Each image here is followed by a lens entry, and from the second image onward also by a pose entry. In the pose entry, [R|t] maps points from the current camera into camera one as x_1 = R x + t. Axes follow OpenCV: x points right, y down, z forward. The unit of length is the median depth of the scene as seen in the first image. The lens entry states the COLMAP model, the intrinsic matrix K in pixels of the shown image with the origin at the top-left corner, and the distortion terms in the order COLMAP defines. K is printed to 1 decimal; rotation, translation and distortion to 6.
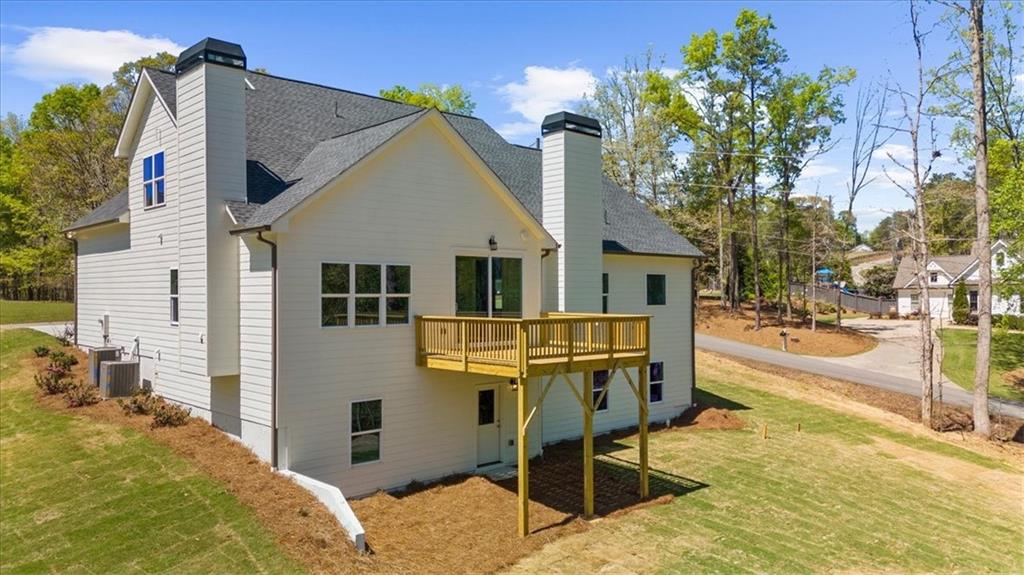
lens RADIAL K [[773.5, 0, 507.3], [0, 773.5, 286.9], [0, 0, 1]] dist [0.036347, -0.010172]
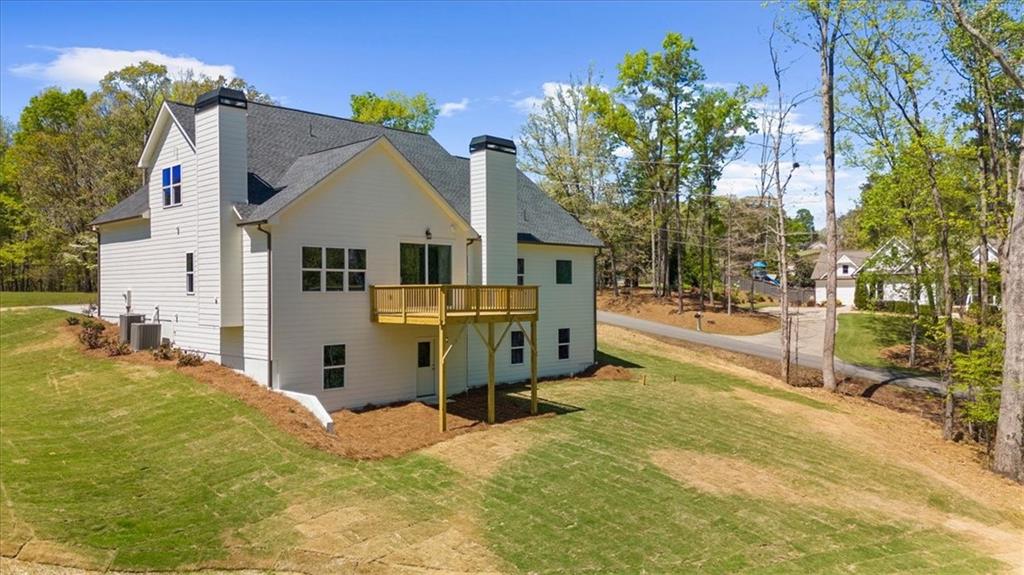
lens RADIAL K [[773.5, 0, 514.1], [0, 773.5, 288.2], [0, 0, 1]] dist [0.036347, -0.010172]
pose [[0.999013, -0.001347, 0.044397, 0.062912], [0.001121, 0.999986, 0.005120, 0.028317], [-0.044404, -0.005065, 0.999001, -0.323055]]
